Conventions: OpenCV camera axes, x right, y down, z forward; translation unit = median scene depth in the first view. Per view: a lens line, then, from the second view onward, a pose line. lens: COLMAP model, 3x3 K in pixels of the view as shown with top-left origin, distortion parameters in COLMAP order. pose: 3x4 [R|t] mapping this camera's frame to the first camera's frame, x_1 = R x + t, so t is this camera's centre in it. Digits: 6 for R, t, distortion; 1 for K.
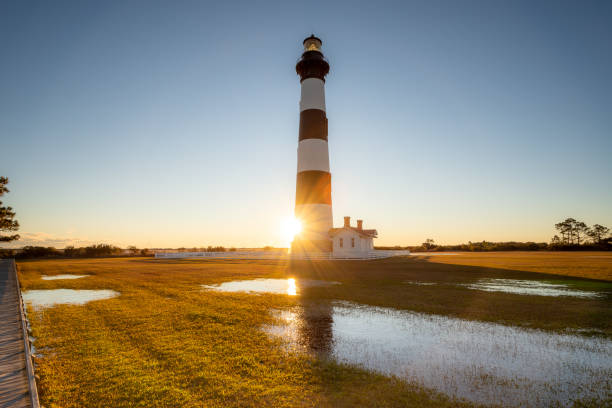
lens RADIAL K [[1289.5, 0, 306.0], [0, 1289.5, 204.3], [0, 0, 1]] dist [-0.235880, 0.000000]
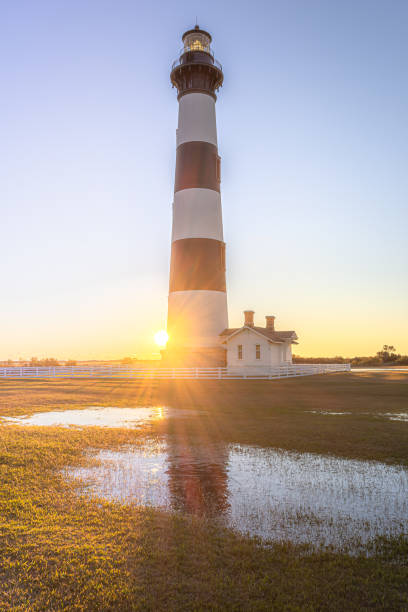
lens RADIAL K [[1289.5, 0, 203.8], [0, 1289.5, 307.0], [0, 0, 1]] dist [-0.235880, 0.000000]
pose [[0.991274, 0.003487, 0.131773, -0.074267], [-0.001983, 0.999931, -0.011548, 0.014963], [-0.131804, 0.011185, 0.991213, 0.372111]]
